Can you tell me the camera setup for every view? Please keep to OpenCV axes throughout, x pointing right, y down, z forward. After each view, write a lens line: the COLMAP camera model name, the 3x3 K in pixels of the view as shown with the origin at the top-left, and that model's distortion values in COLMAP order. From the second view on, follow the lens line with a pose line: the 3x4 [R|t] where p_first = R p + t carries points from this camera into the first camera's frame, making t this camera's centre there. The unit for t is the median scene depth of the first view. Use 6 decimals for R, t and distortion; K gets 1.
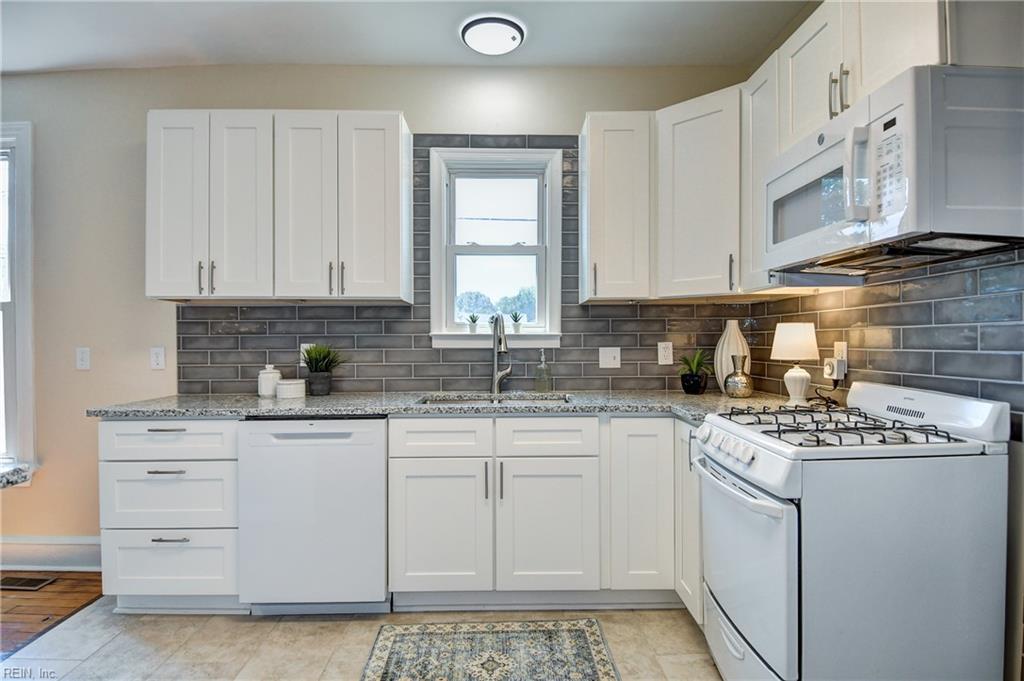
lens RADIAL K [[533.2, 0, 514.4], [0, 533.2, 344.0], [0, 0, 1]] dist [0.050079, -0.053847]
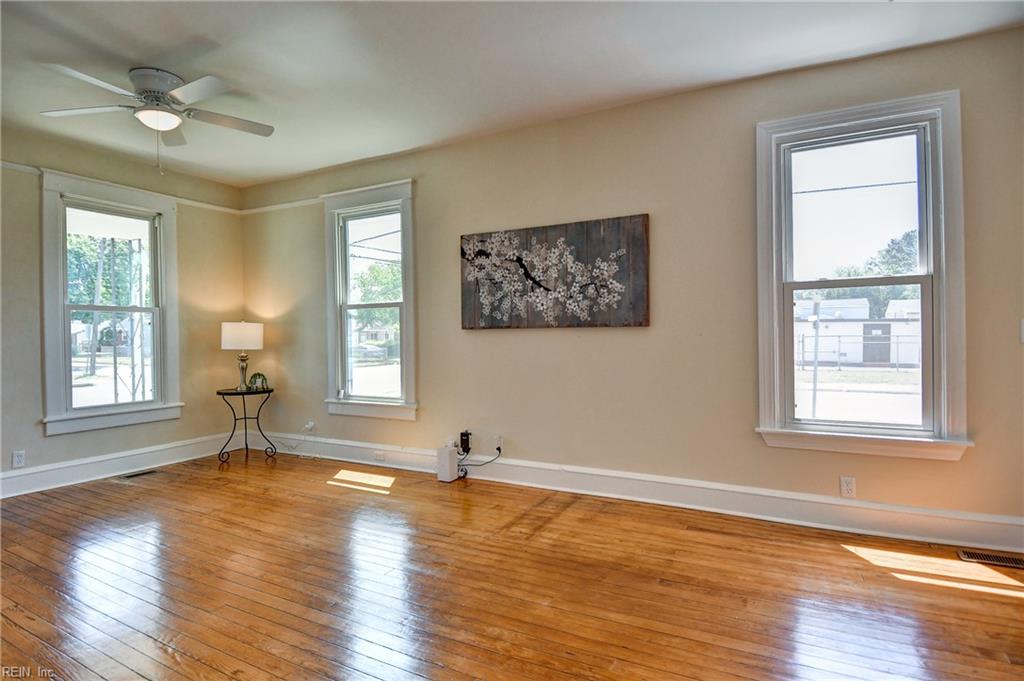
lens RADIAL K [[533.2, 0, 514.4], [0, 533.2, 344.0], [0, 0, 1]] dist [0.050079, -0.053847]
pose [[0.876612, 0.003692, -0.481185, -1.201522], [0.003885, 0.999884, 0.014749, 0.034875], [0.481183, -0.014798, 0.876495, -0.278178]]
